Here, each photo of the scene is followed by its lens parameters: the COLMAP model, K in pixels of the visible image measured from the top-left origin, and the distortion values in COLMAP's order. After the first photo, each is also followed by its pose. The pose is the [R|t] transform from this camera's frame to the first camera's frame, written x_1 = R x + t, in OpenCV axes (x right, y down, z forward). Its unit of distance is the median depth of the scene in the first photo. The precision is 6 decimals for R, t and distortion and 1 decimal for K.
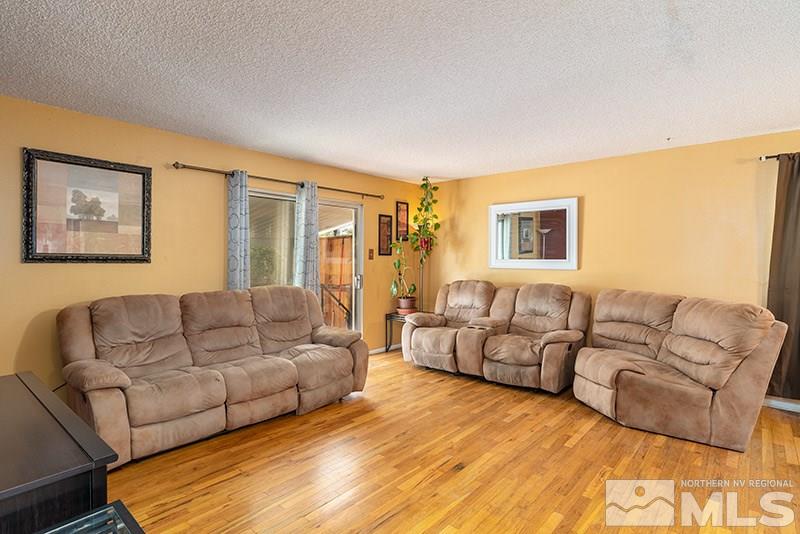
lens RADIAL K [[412.9, 0, 400.9], [0, 412.9, 257.8], [0, 0, 1]] dist [0.000472, 0.000600]
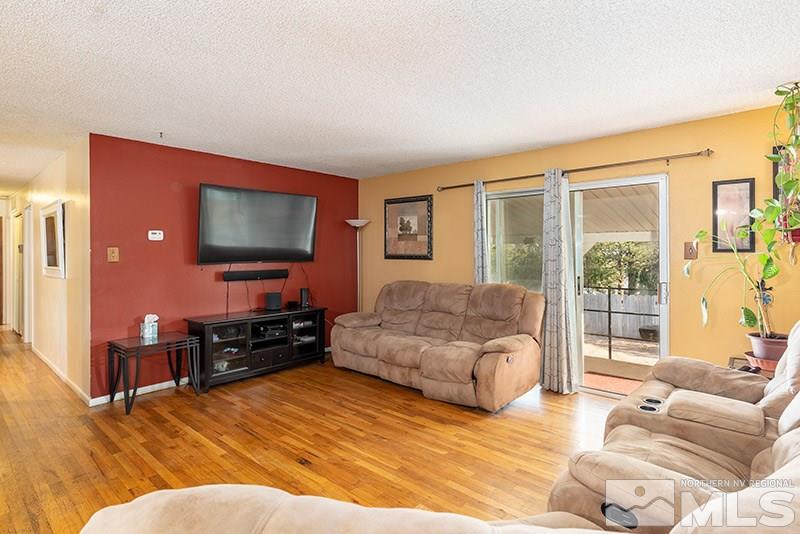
lens RADIAL K [[412.9, 0, 400.9], [0, 412.9, 257.8], [0, 0, 1]] dist [0.000472, 0.000600]
pose [[-0.006463, 0.014582, -0.999873, 0.924416], [0.009078, 0.999853, 0.014523, -0.019214], [0.999938, -0.008983, -0.006595, 0.984413]]
